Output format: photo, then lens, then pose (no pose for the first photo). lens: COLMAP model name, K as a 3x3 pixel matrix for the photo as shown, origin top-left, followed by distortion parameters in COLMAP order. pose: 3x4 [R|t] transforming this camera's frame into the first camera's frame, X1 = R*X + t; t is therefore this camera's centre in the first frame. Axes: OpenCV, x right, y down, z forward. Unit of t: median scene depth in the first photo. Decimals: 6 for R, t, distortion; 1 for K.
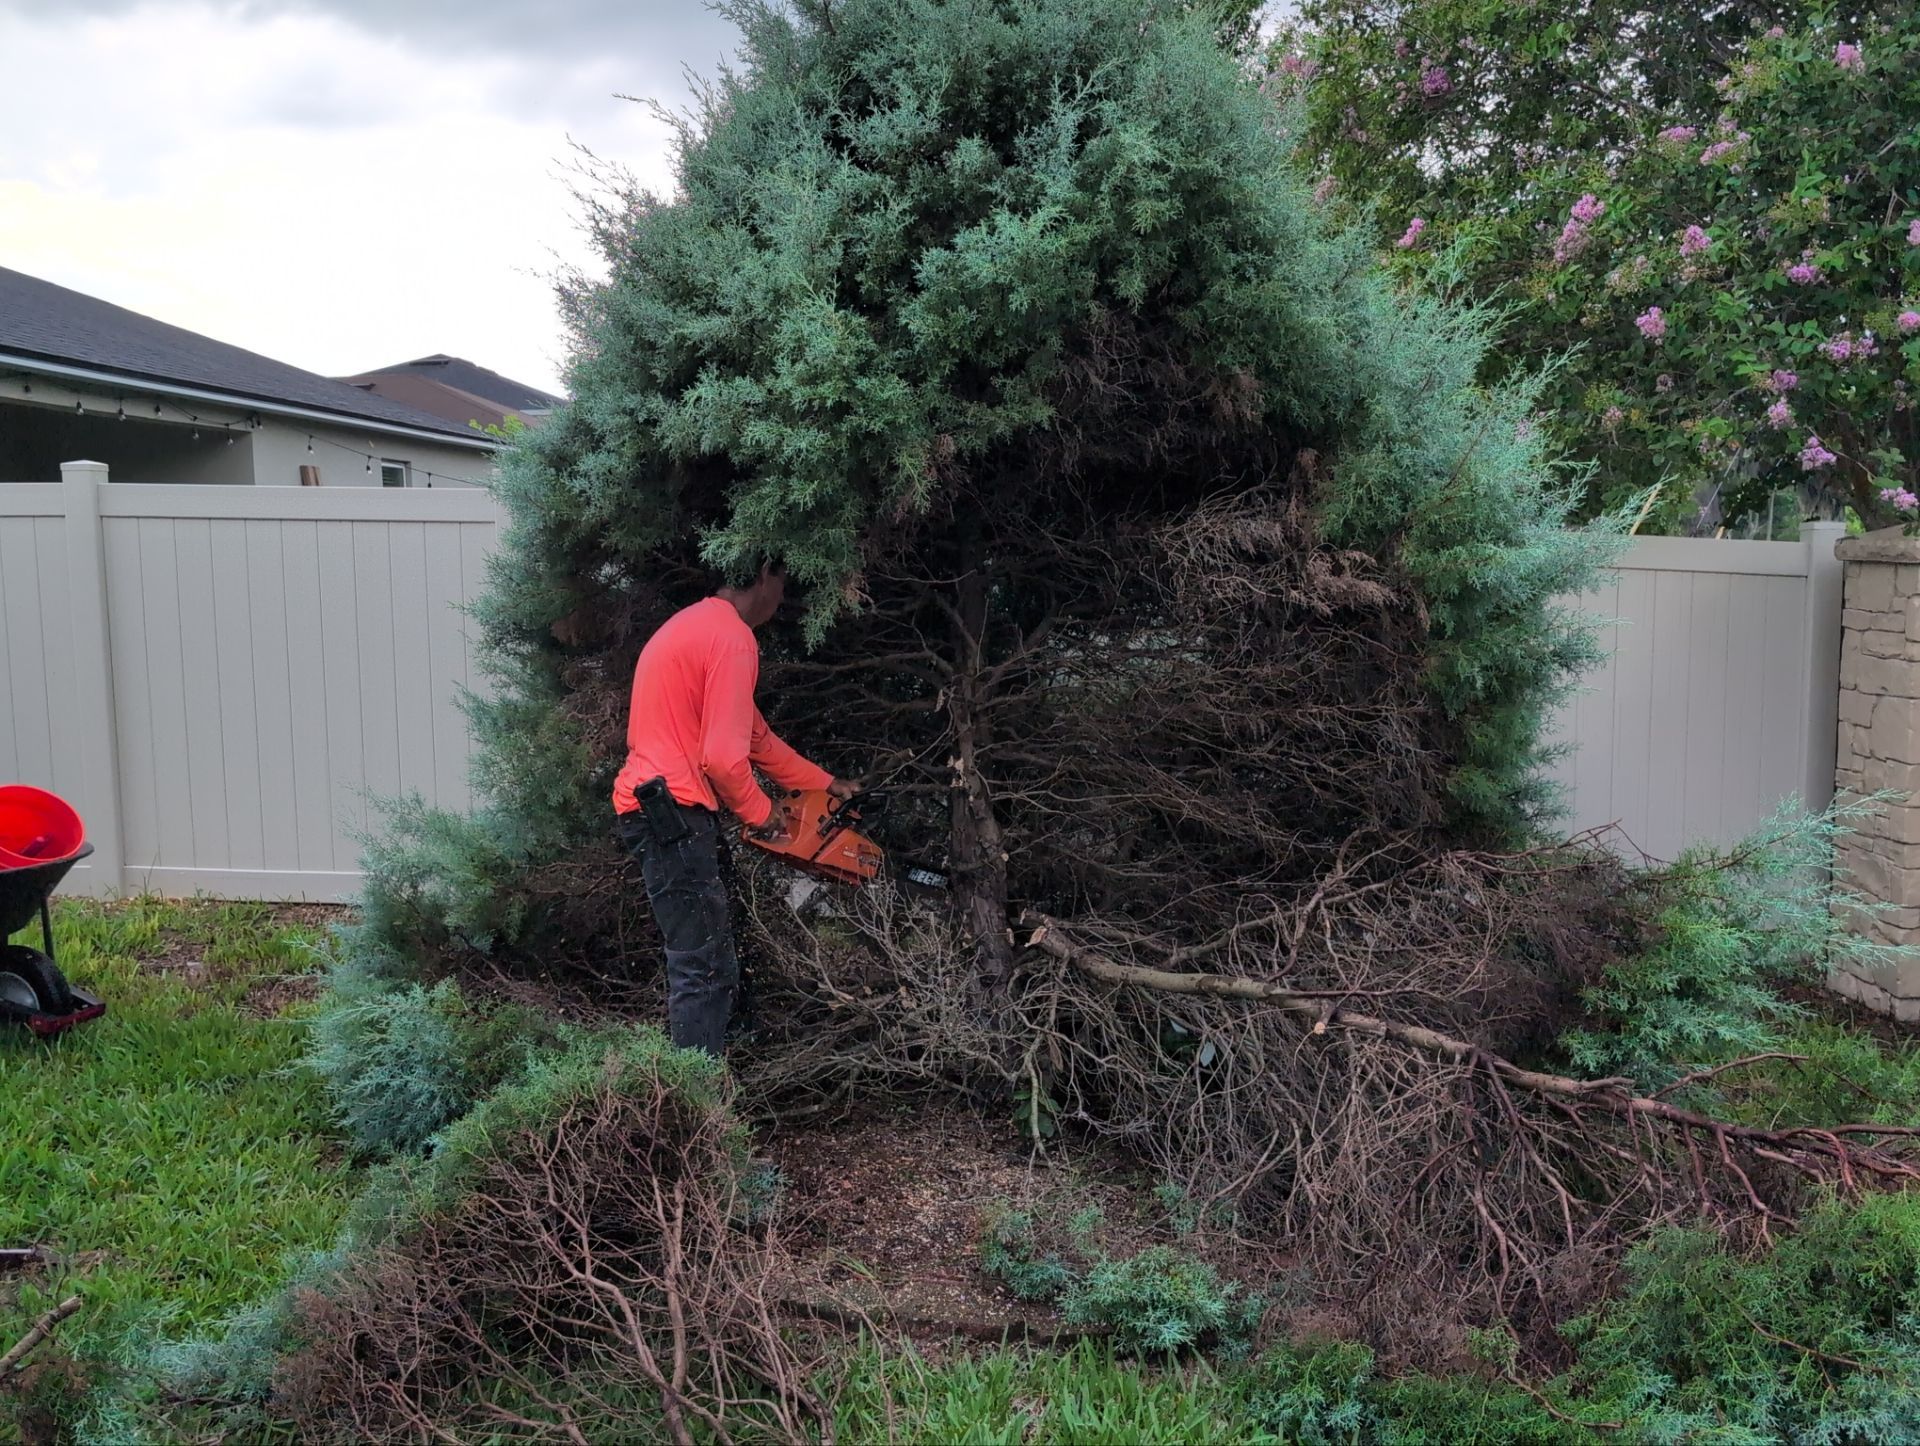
lens RADIAL K [[1591.0, 0, 960.0], [0, 1591.0, 723.0], [0, 0, 1]] dist [0.017950, -0.014406]
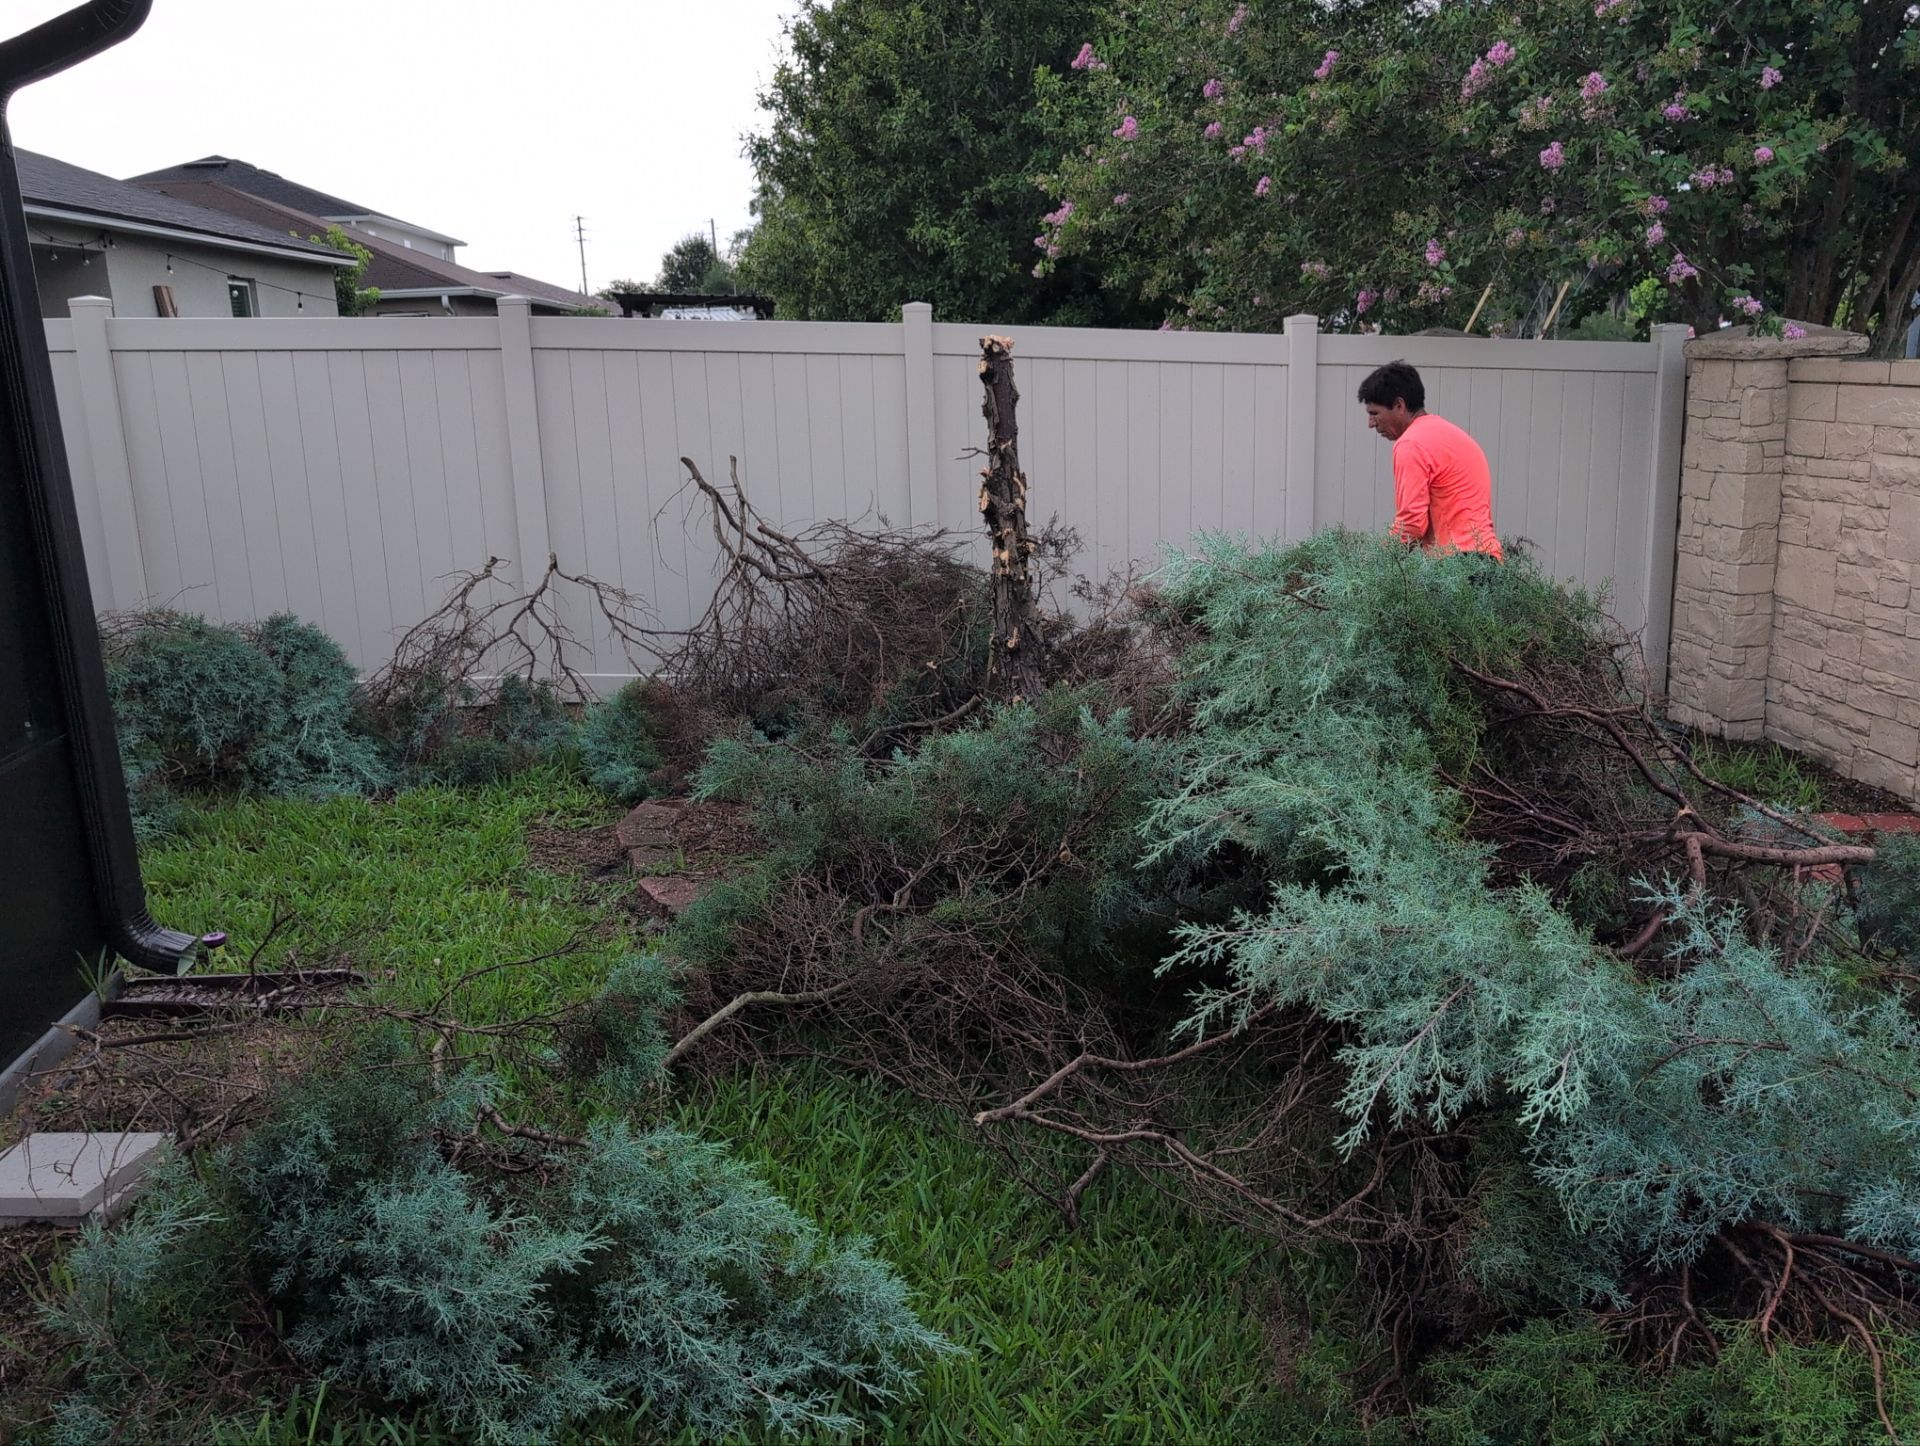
lens RADIAL K [[1628.2, 0, 960.0], [0, 1628.2, 723.0], [0, 0, 1]] dist [0.010676, 0.002458]
pose [[0.989592, -0.052294, 0.134061, -0.178302], [0.036489, 0.992373, 0.117750, 0.005182], [-0.139196, -0.111633, 0.983952, -0.162996]]
